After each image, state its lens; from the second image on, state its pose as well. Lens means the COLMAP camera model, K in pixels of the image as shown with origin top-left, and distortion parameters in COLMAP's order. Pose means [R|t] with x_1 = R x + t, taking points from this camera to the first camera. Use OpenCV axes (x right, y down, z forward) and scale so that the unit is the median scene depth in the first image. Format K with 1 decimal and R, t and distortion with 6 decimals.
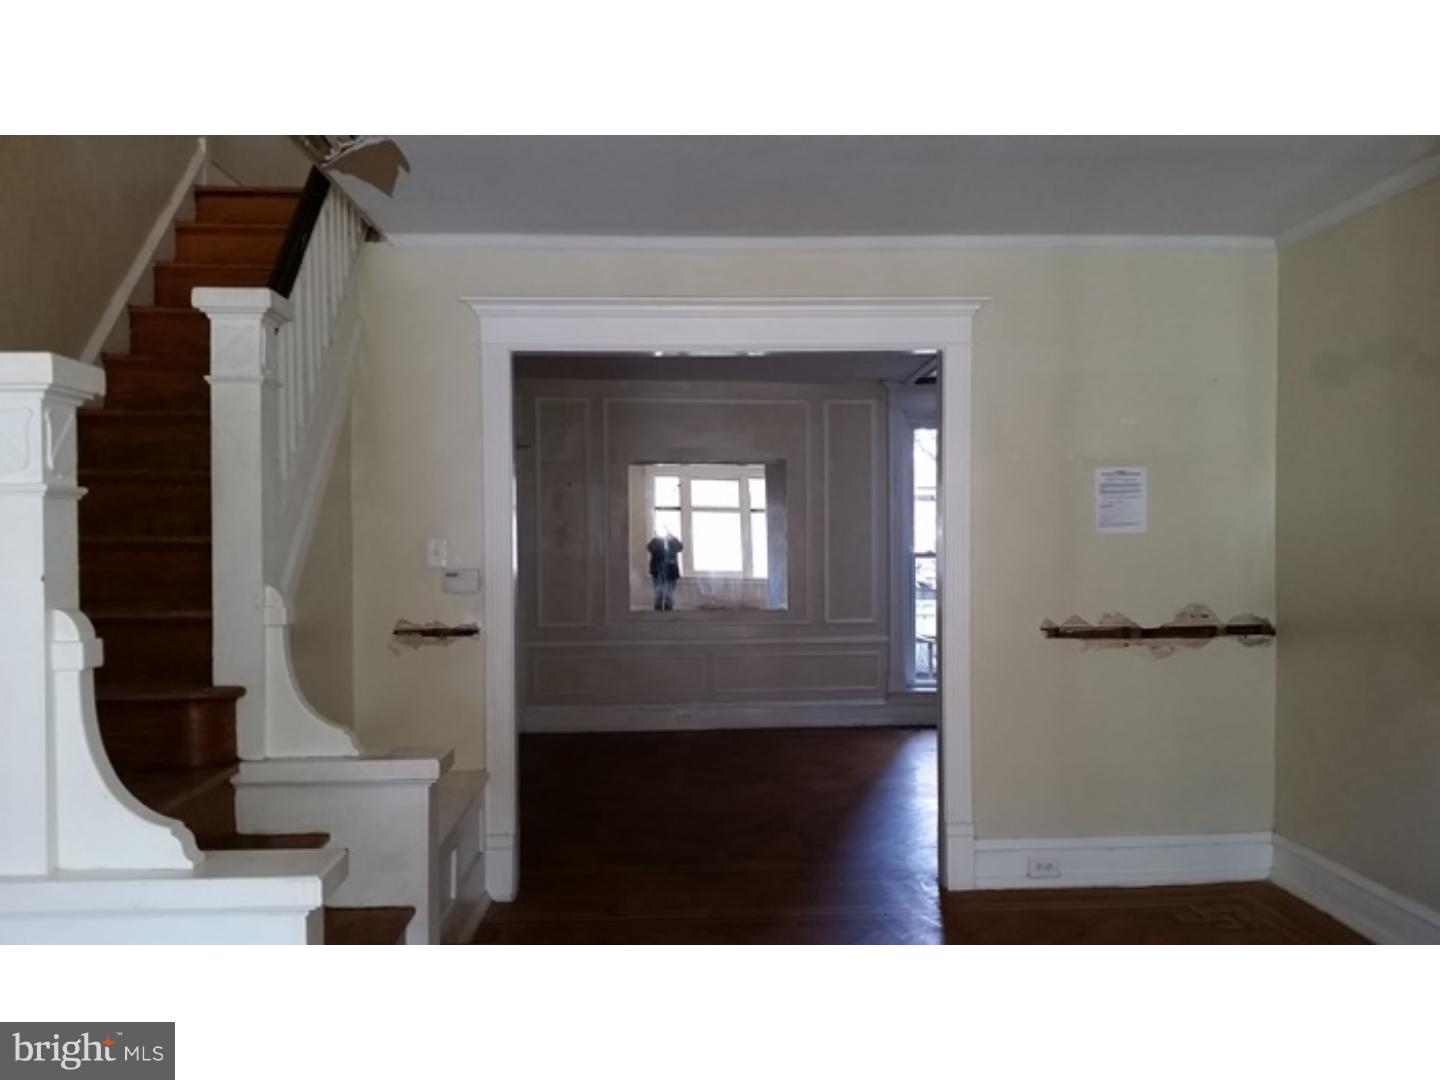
lens RADIAL K [[1178.2, 0, 731.5], [0, 1178.2, 575.0], [0, 0, 1]] dist [0.184316, -0.436379]
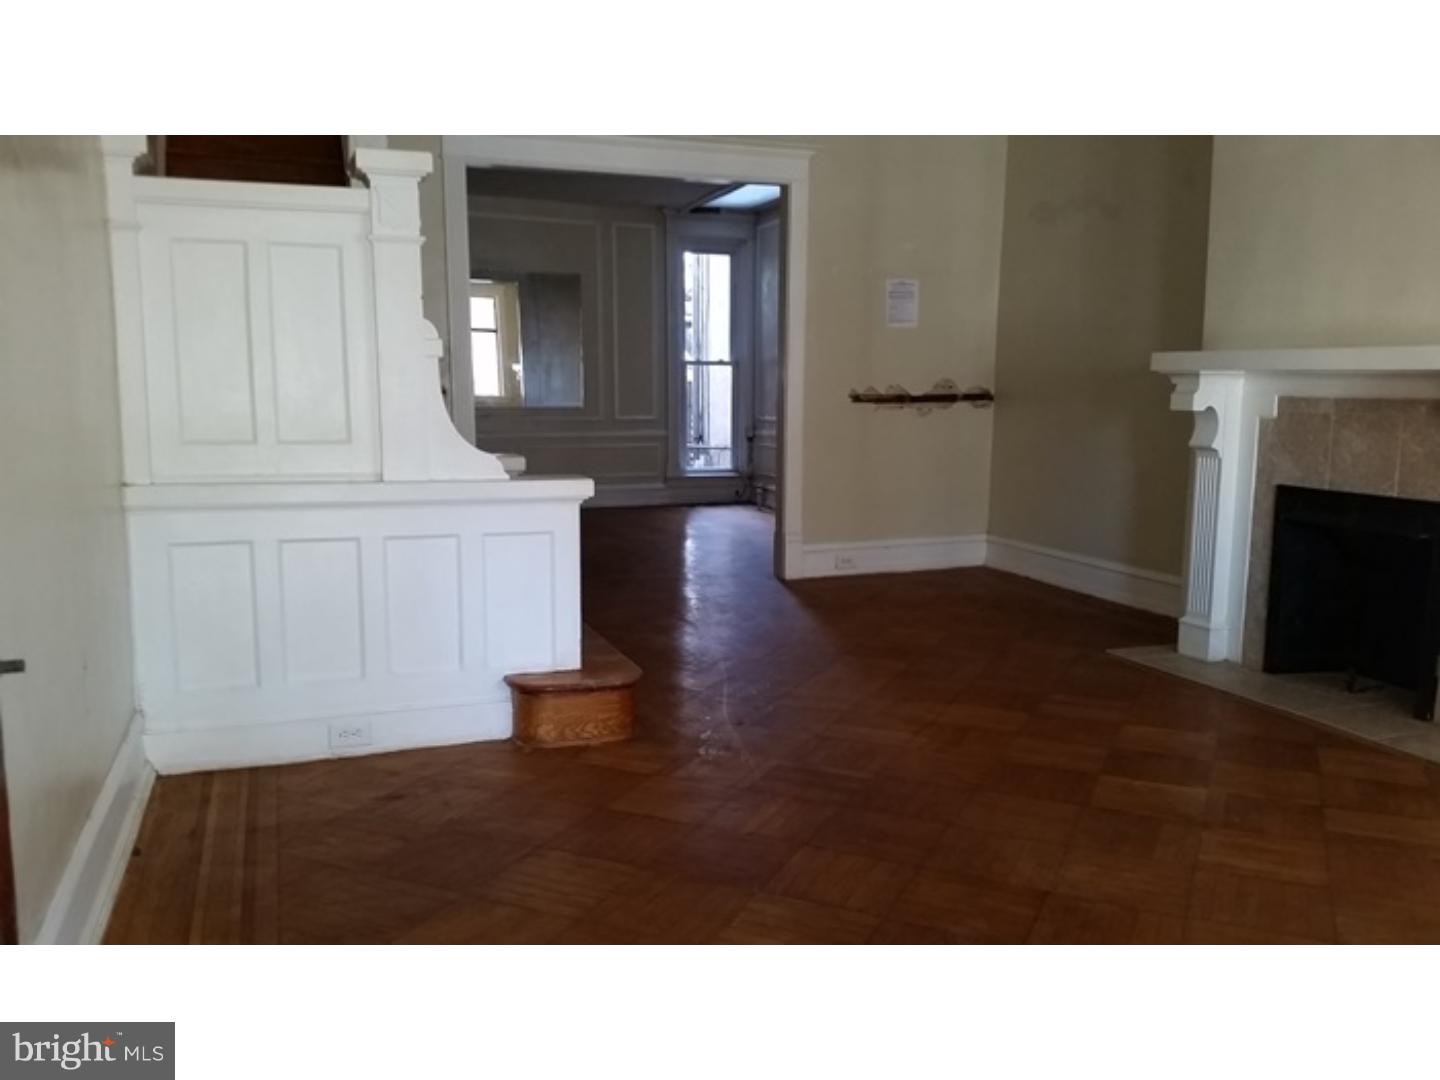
lens RADIAL K [[1178.2, 0, 731.5], [0, 1178.2, 575.0], [0, 0, 1]] dist [0.184316, -0.436379]
pose [[0.955337, -0.036331, 0.293277, -0.292302], [-0.002464, 0.991400, 0.130840, 0.072152], [-0.295508, -0.125719, 0.947032, -0.318822]]
